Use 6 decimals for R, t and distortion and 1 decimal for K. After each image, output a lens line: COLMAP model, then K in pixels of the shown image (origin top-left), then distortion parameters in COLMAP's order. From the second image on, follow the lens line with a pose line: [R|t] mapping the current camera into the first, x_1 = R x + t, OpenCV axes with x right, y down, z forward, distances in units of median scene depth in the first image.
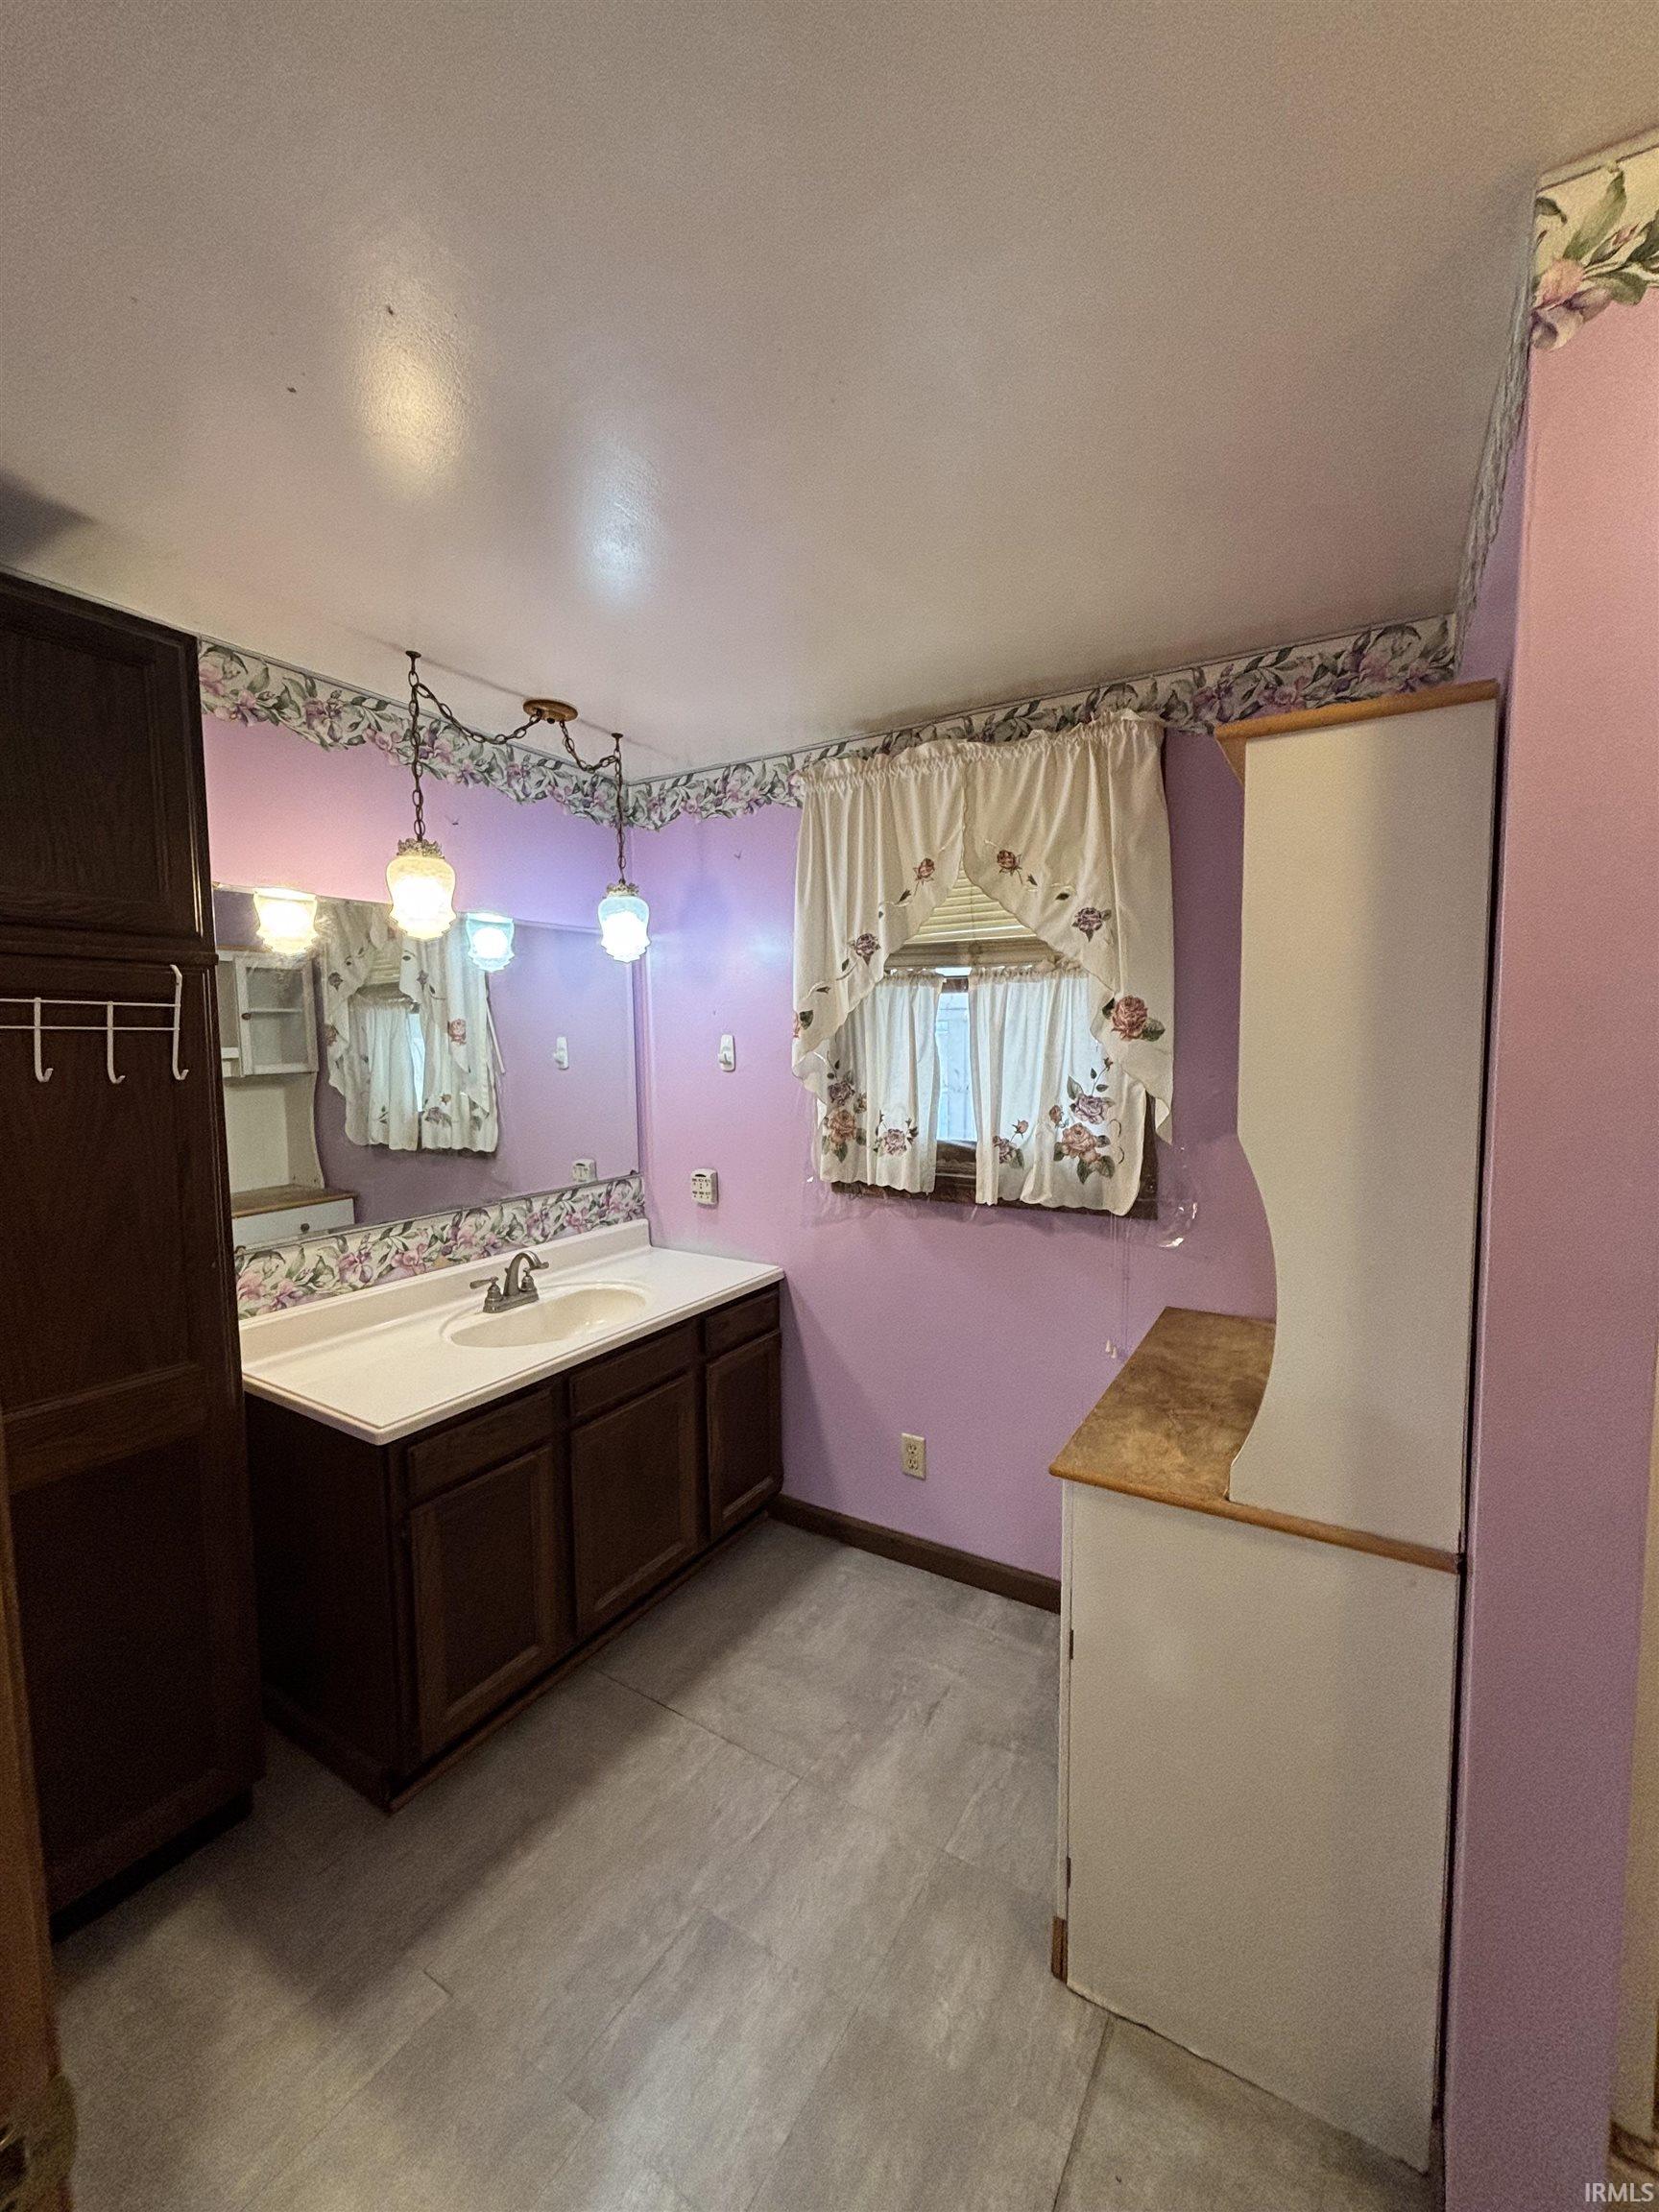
lens RADIAL K [[897.5, 0, 827.0], [0, 897.5, 1105.9], [0, 0, 1]] dist [0.002133, -0.000081]
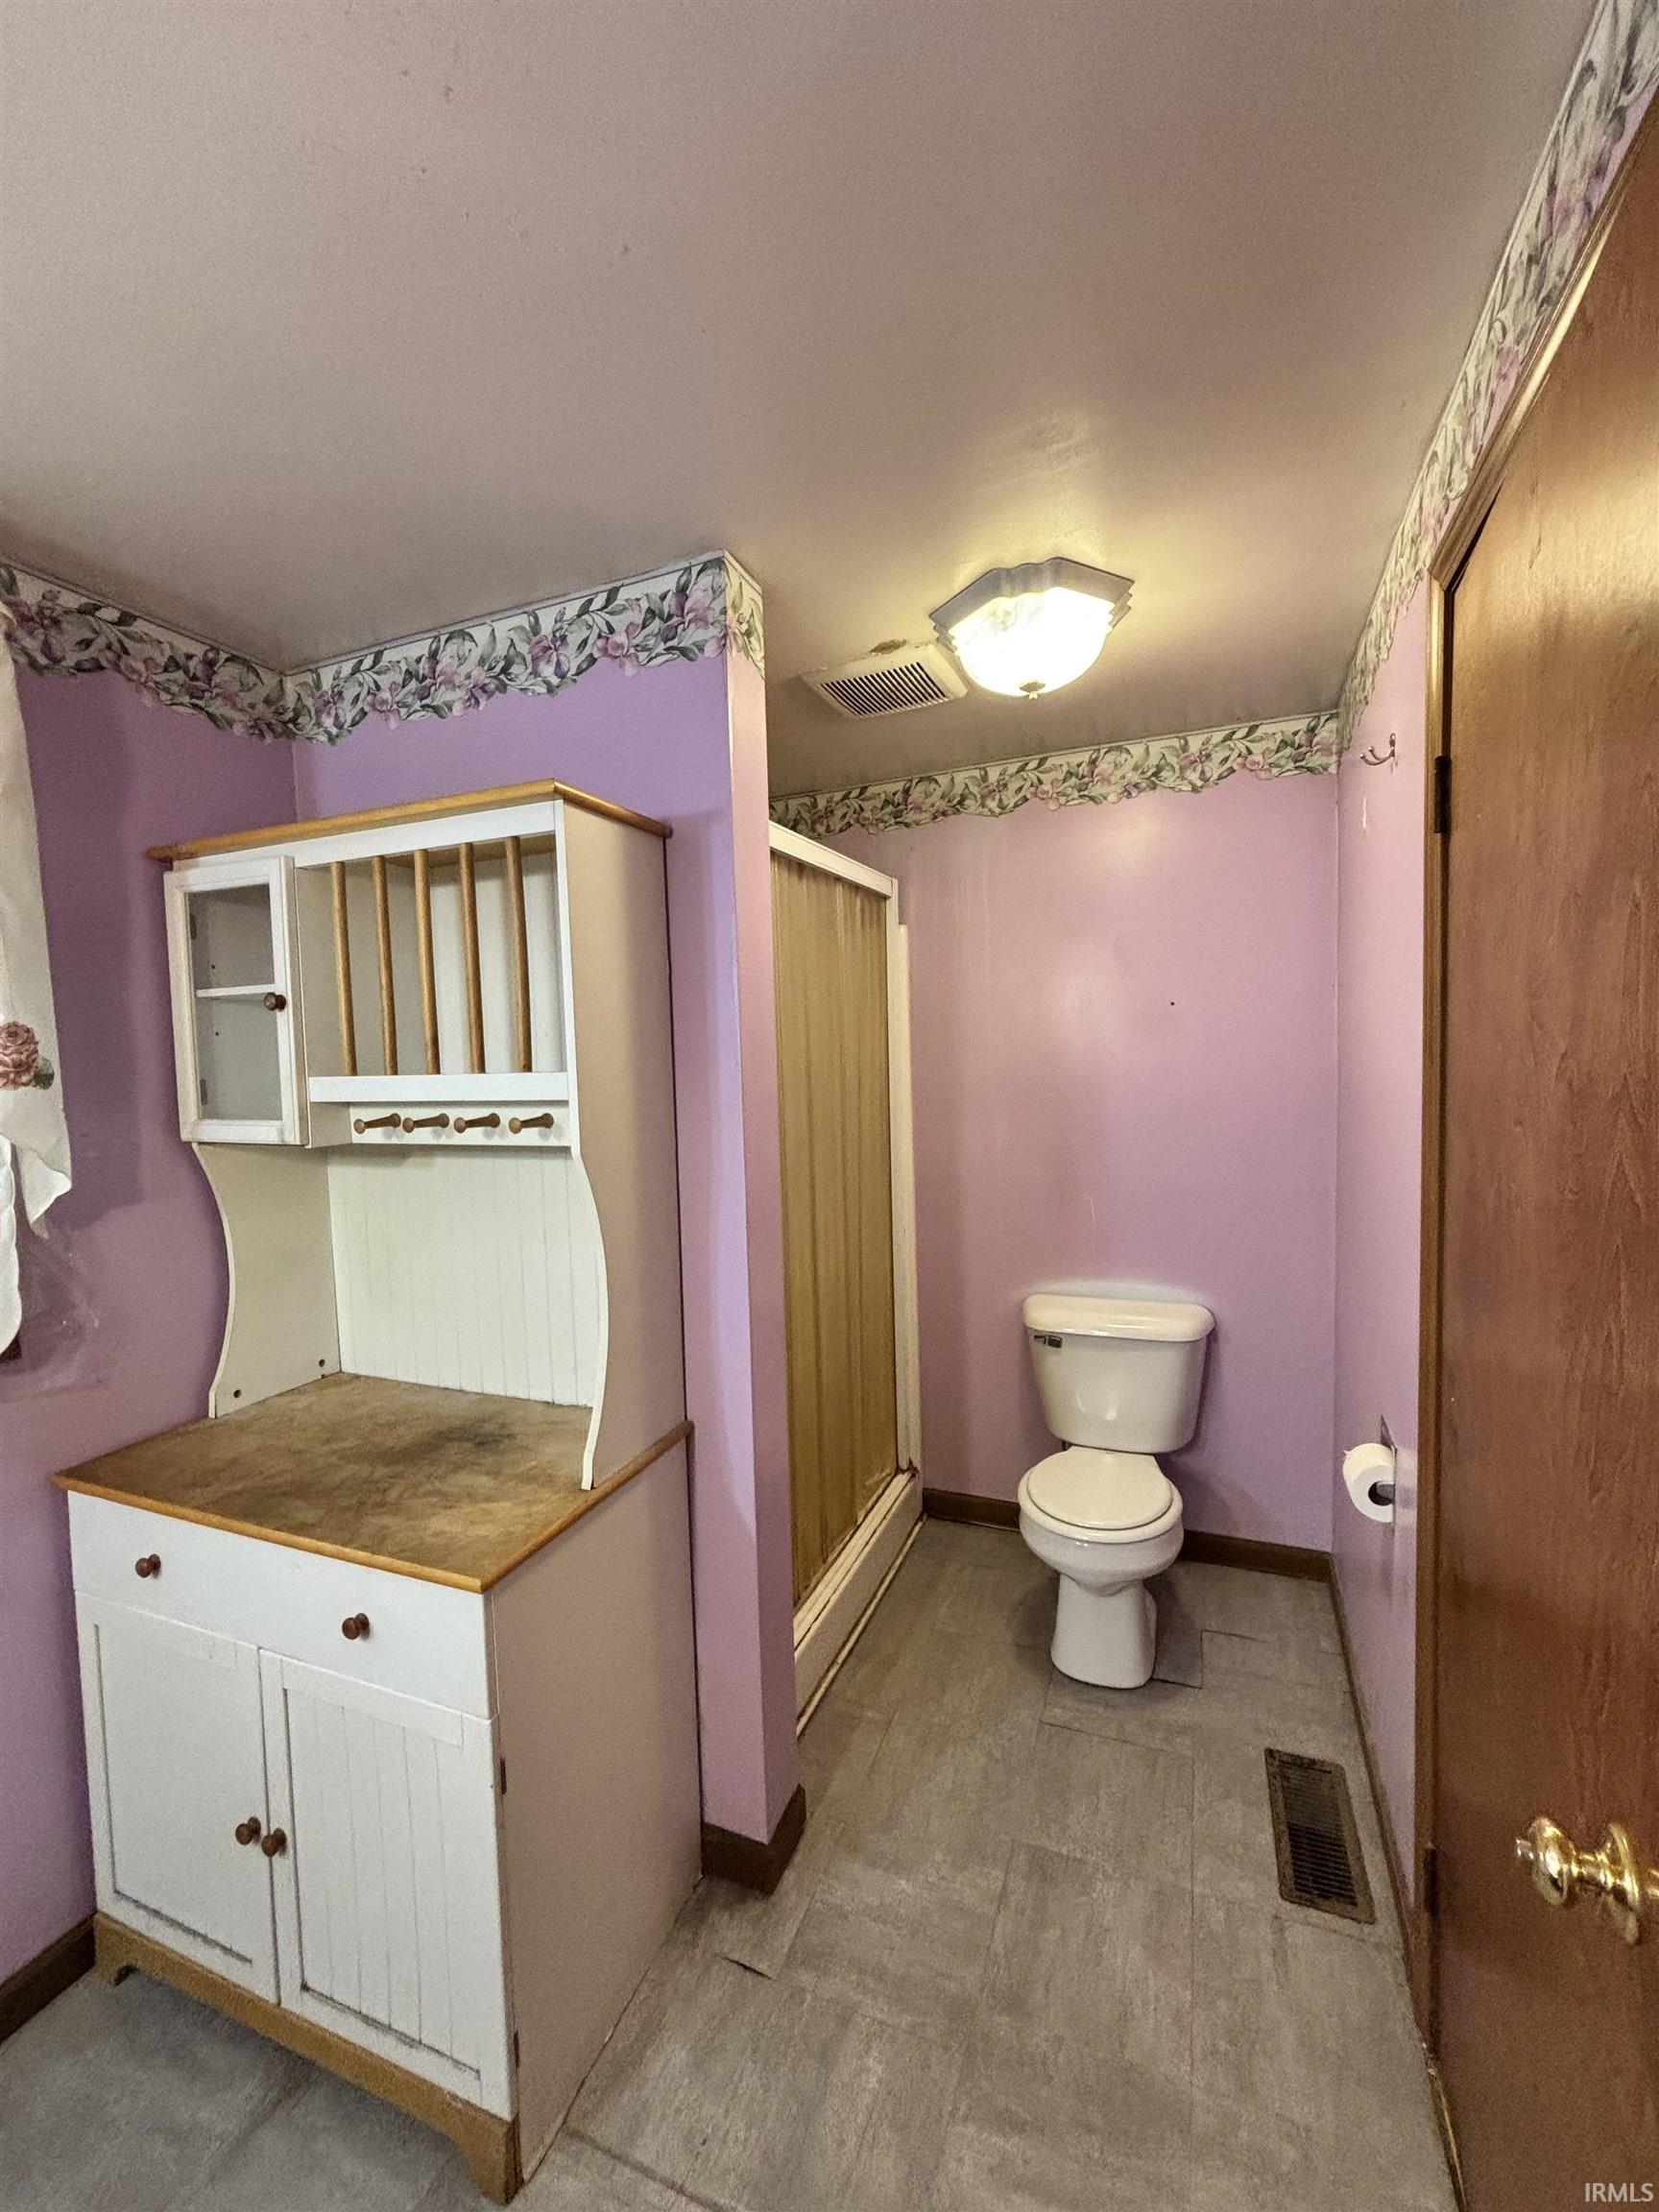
lens RADIAL K [[897.5, 0, 827.3], [0, 897.5, 1112.0], [0, 0, 1]] dist [0.002133, -0.000081]
pose [[-0.155597, -0.046239, 0.986738, -0.468878], [0.111856, 0.991654, 0.064108, -0.036948], [-0.981467, 0.120348, -0.149126, 0.596885]]
